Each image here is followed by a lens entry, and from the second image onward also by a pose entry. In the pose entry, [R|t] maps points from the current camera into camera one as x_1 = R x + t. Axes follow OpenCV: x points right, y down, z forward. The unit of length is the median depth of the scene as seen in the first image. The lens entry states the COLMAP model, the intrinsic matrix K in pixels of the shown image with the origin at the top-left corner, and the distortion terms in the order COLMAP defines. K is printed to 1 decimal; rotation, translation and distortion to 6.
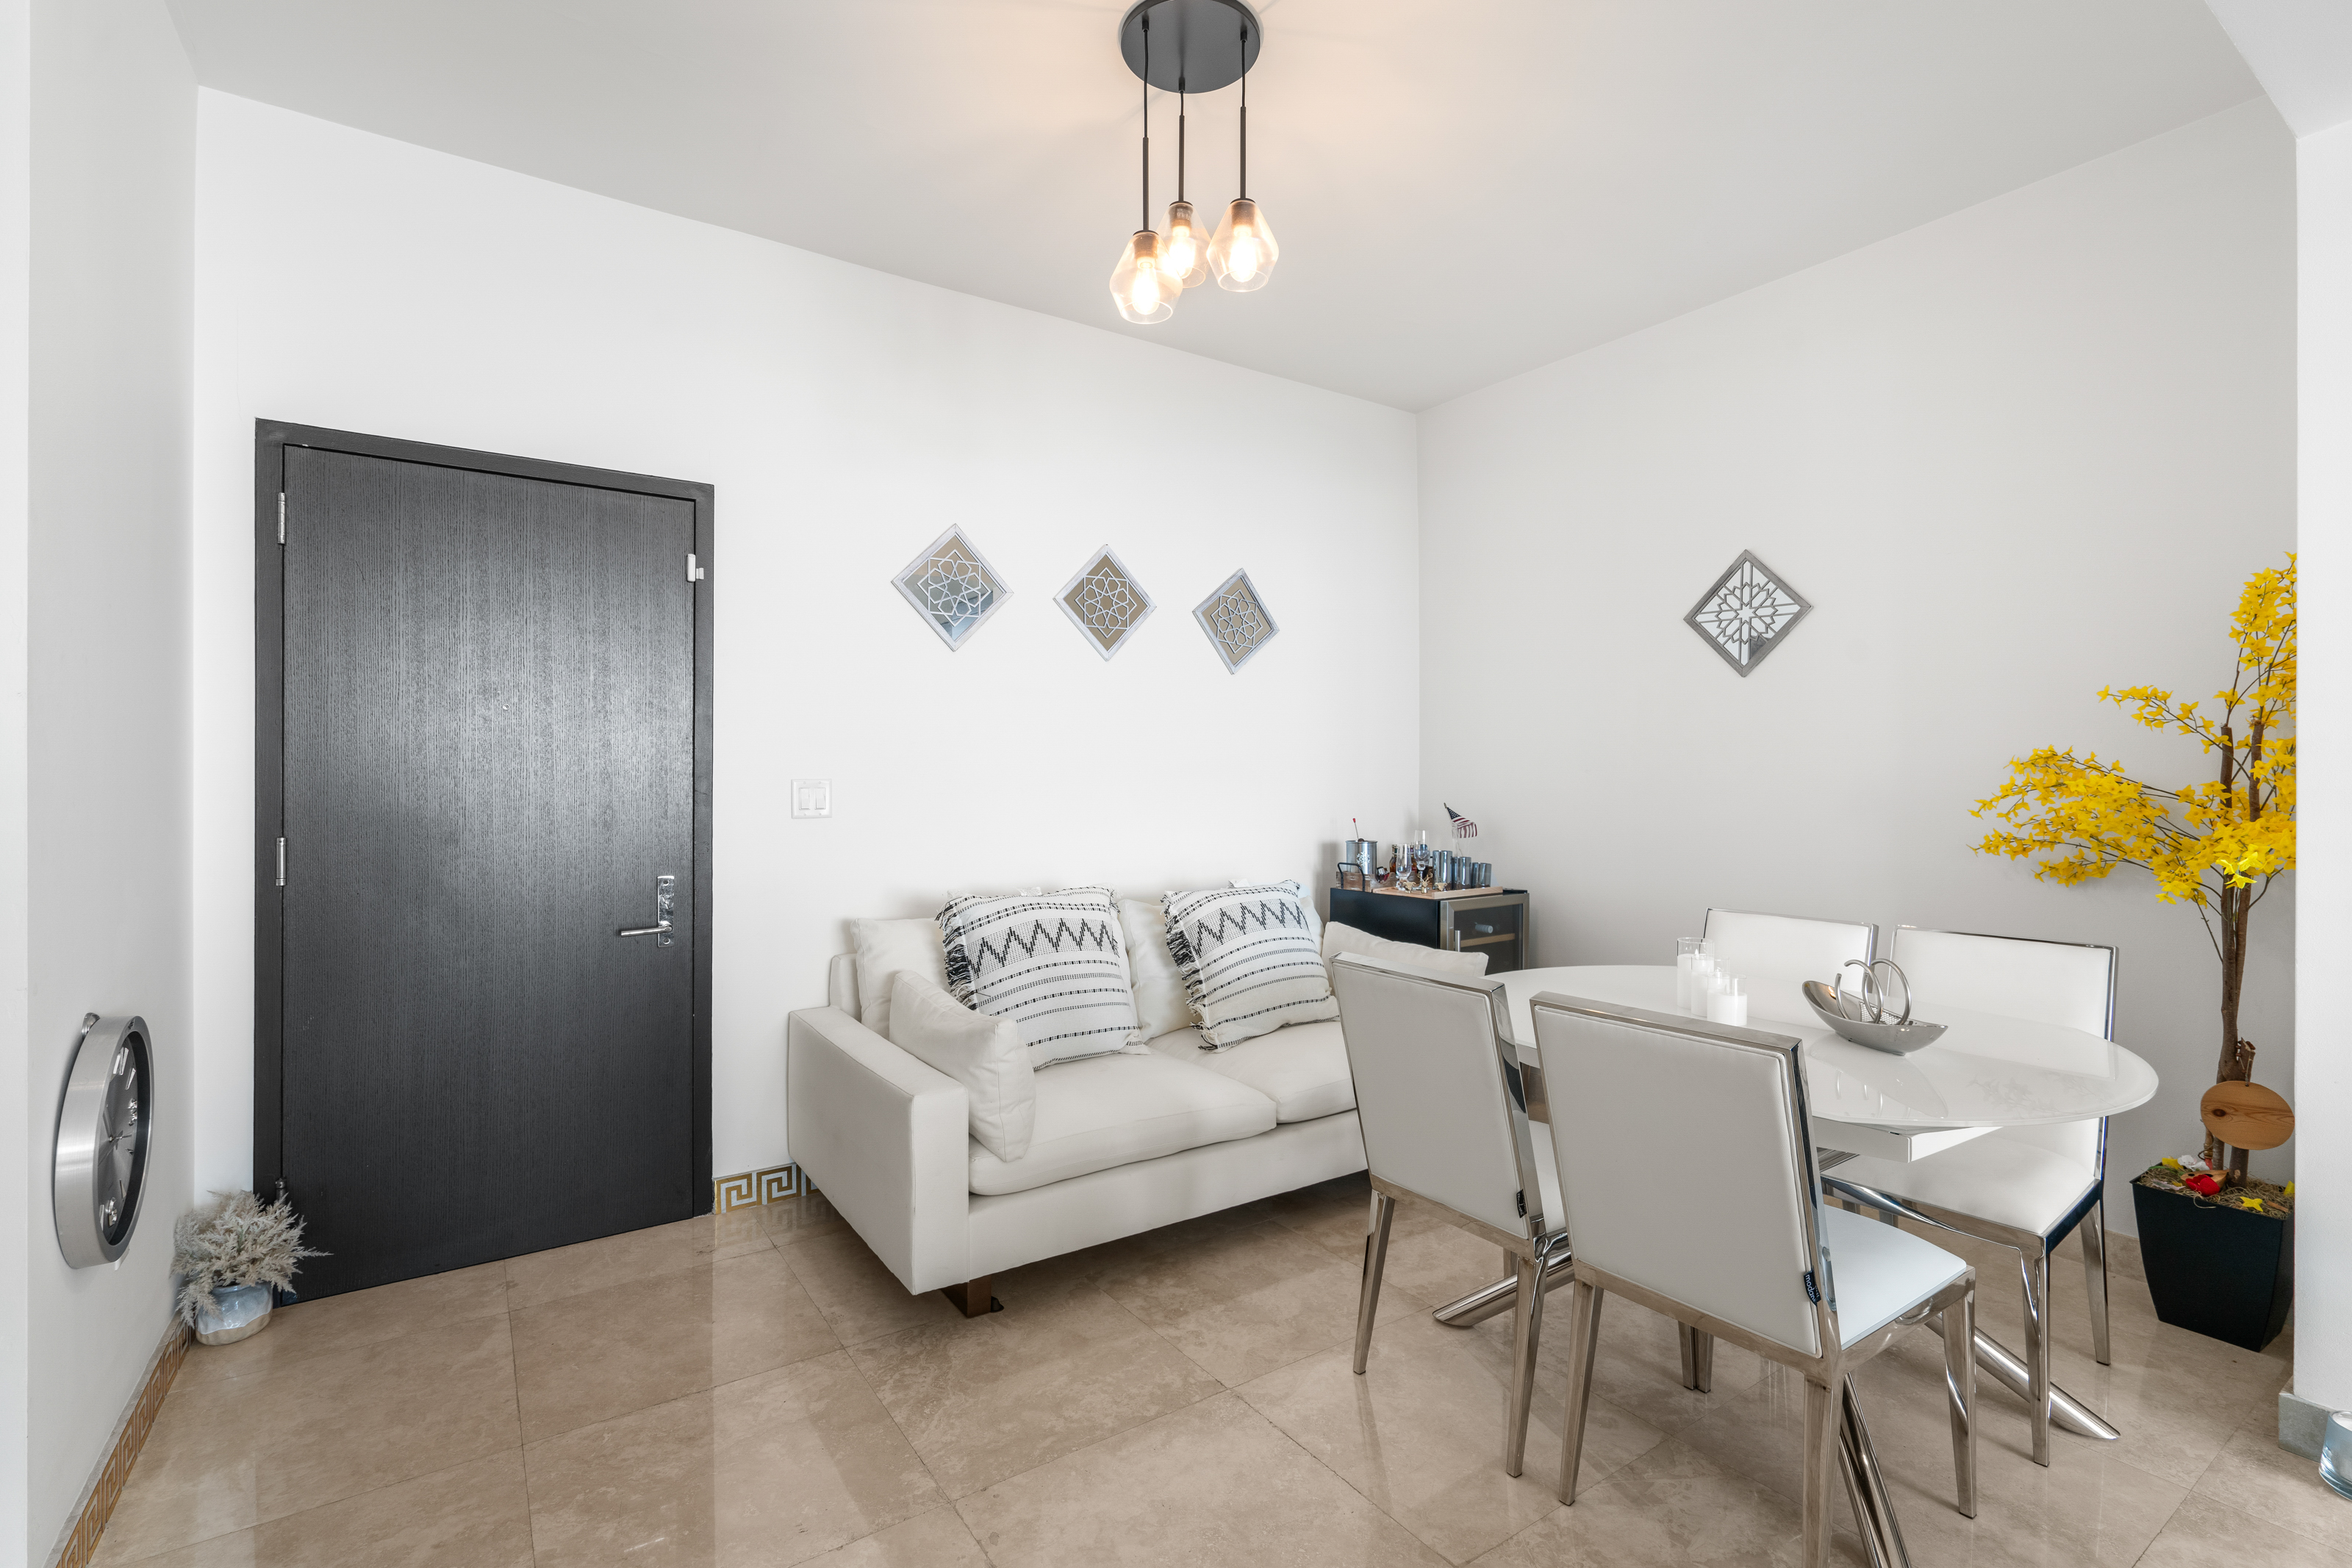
lens RADIAL K [[1072.9, 0, 1159.1], [0, 1072.9, 774.9], [0, 0, 1]] dist [-0.006883, 0.003665]
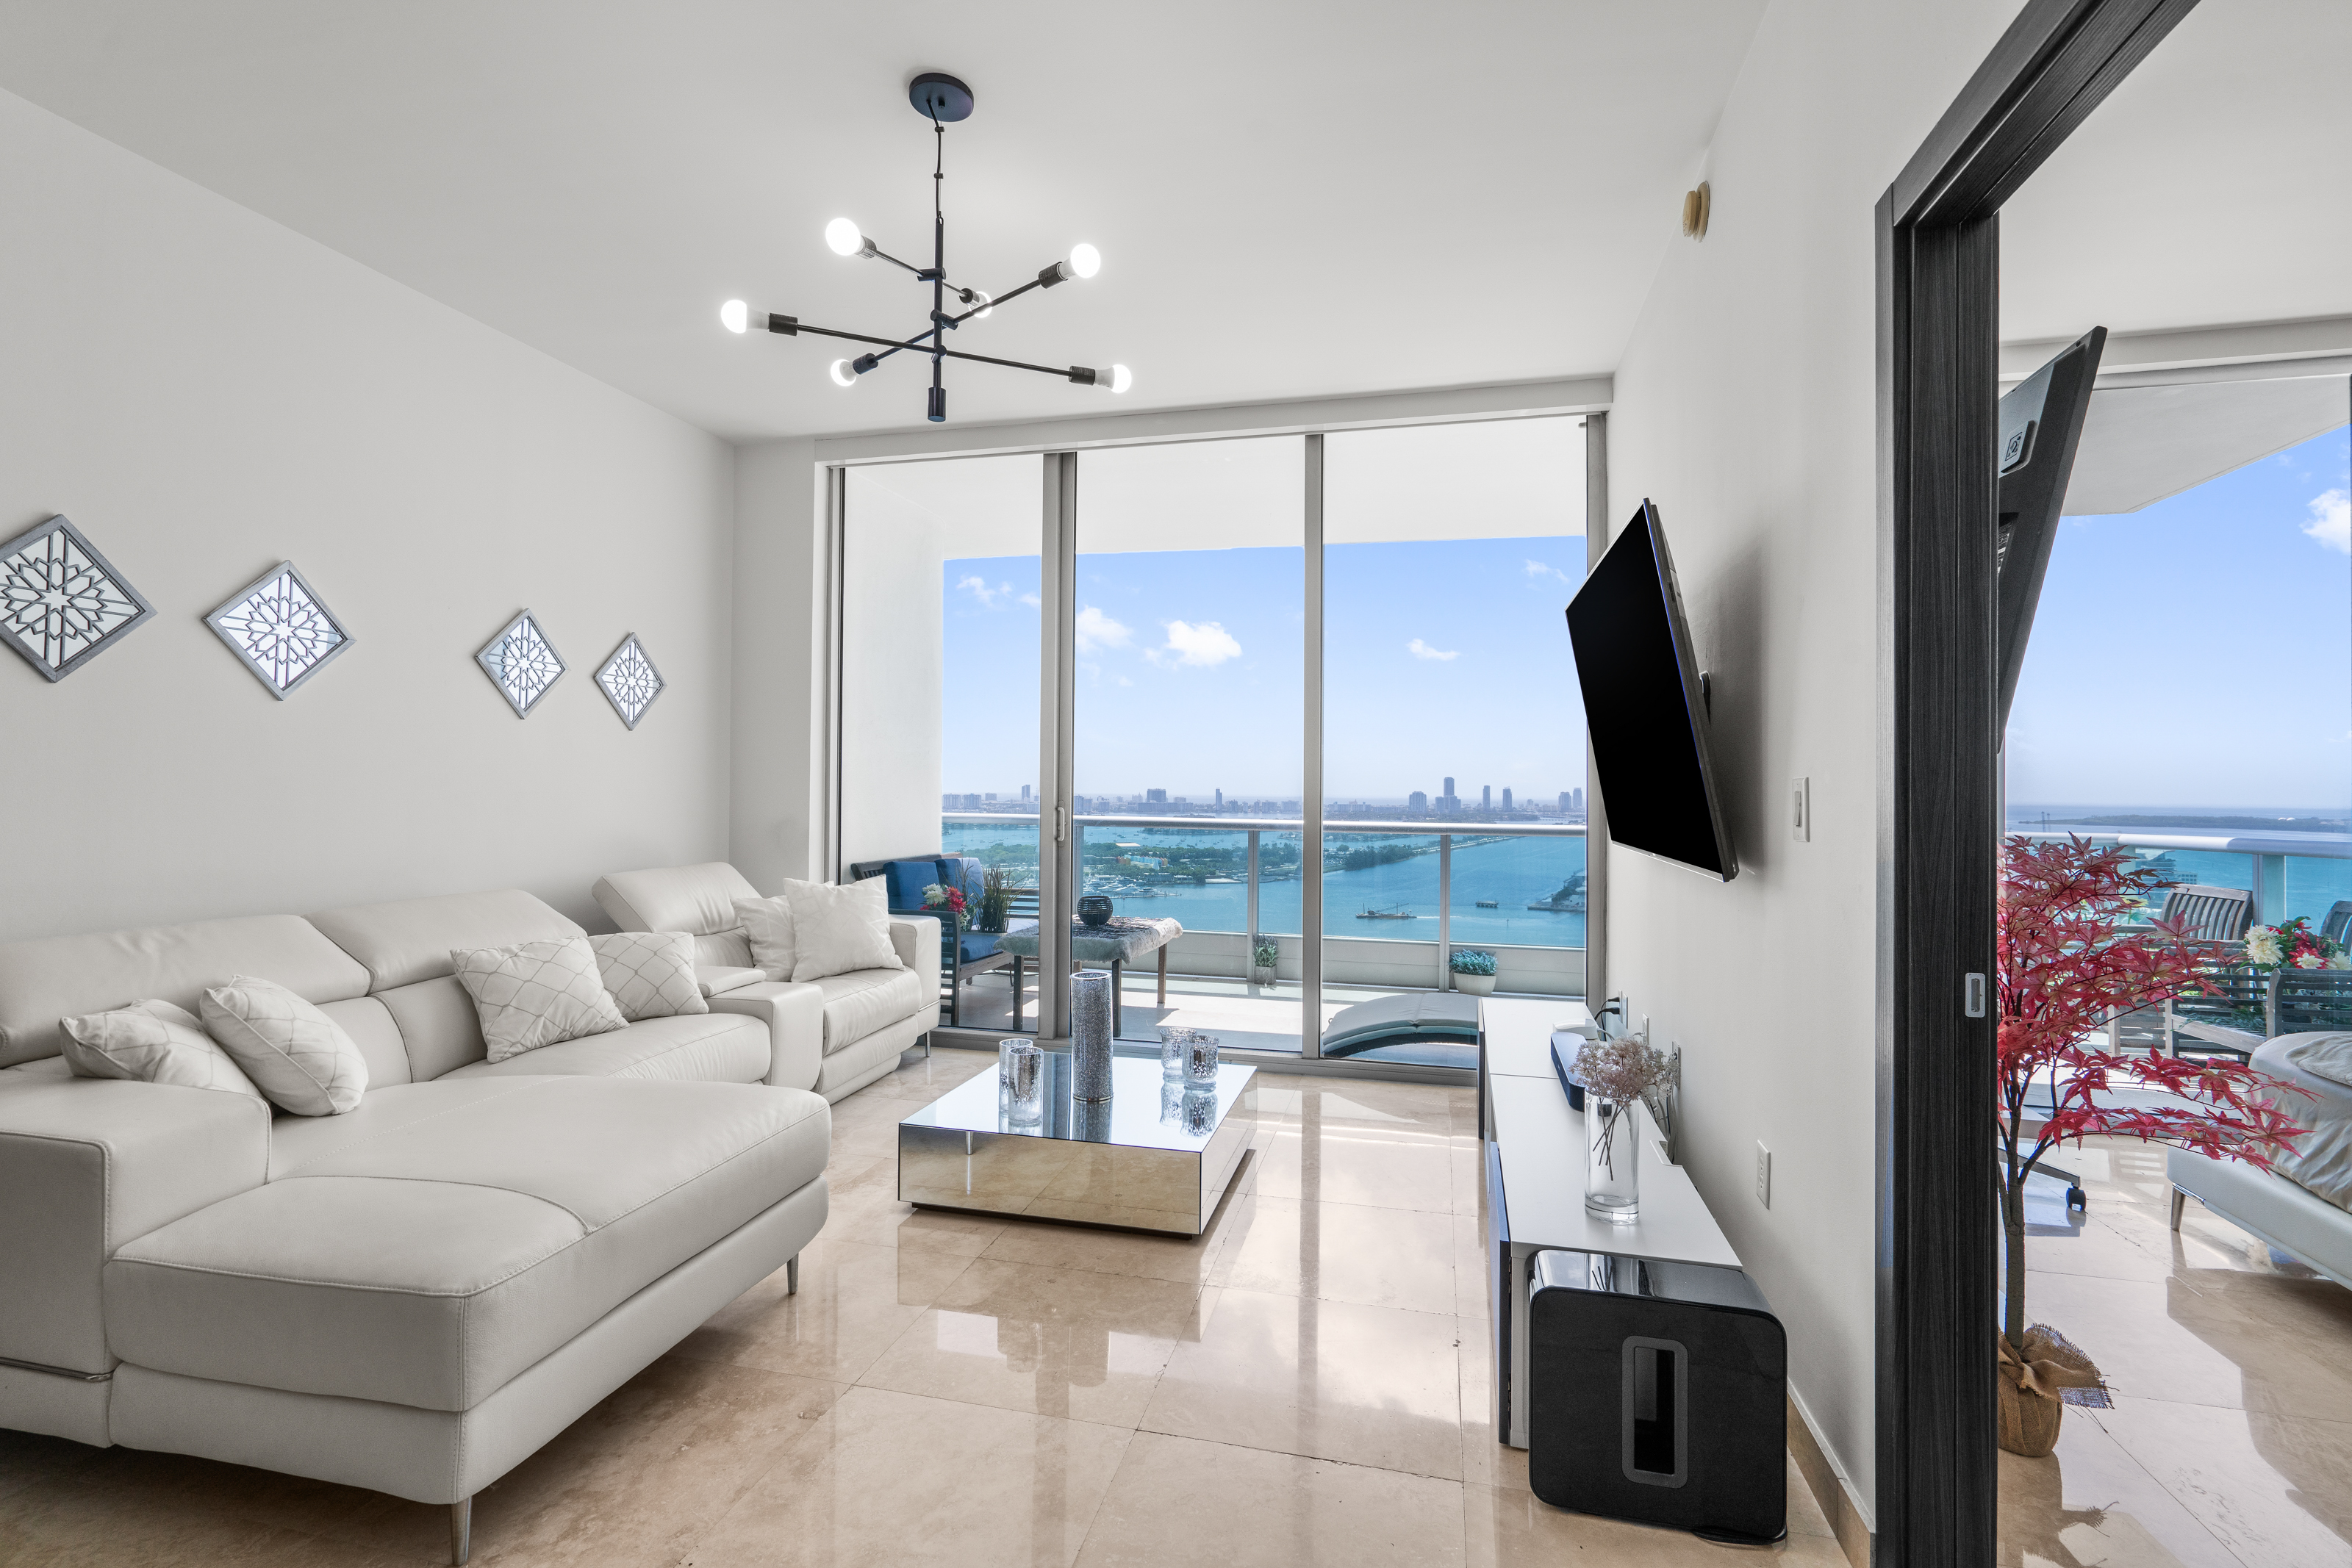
lens RADIAL K [[1072.9, 0, 1190.2], [0, 1072.9, 782.1], [0, 0, 1]] dist [-0.006883, 0.003665]
pose [[-0.665384, 0.005619, 0.746480, -0.537842], [0.003741, 0.999984, -0.004193, -0.023965], [-0.746492, 0.000002, -0.665395, 0.992002]]
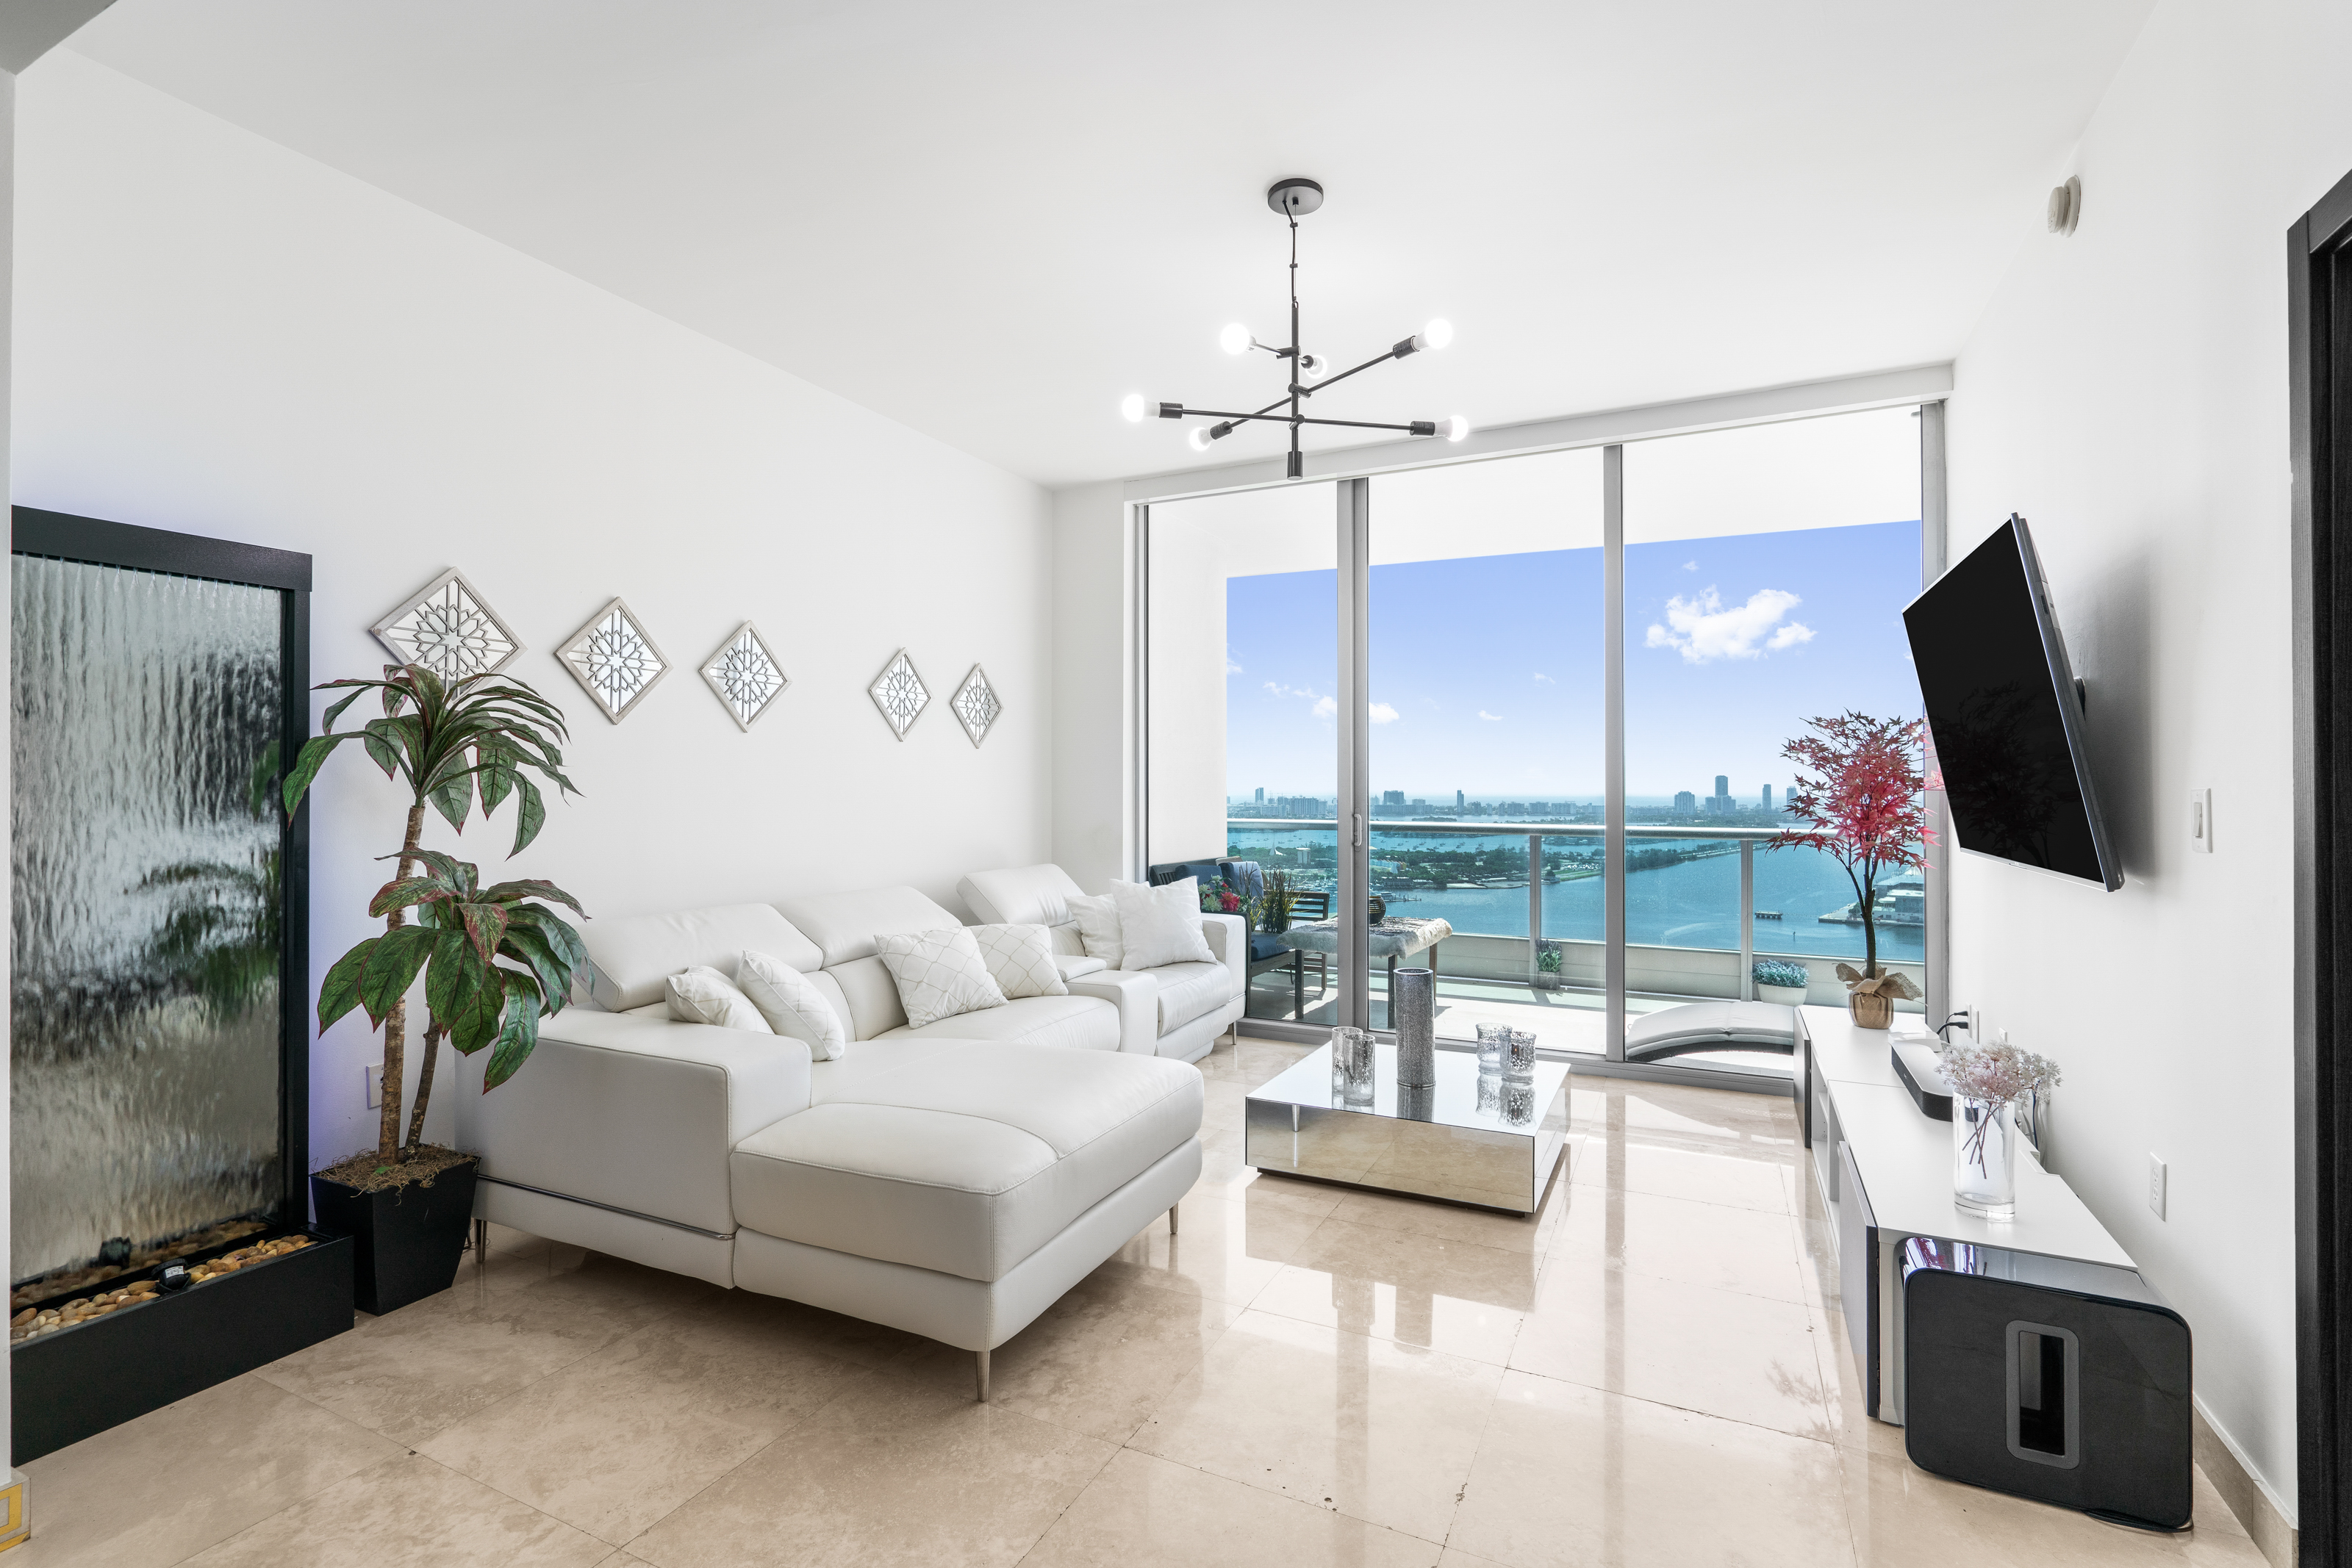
lens RADIAL K [[1072.9, 0, 1176.6], [0, 1072.9, 791.7], [0, 0, 1]] dist [-0.006883, 0.003665]
pose [[-0.476086, 0.005723, 0.879380, -0.542195], [0.012382, 0.999923, 0.000196, -0.025172], [-0.879312, 0.010982, -0.476120, 1.009608]]
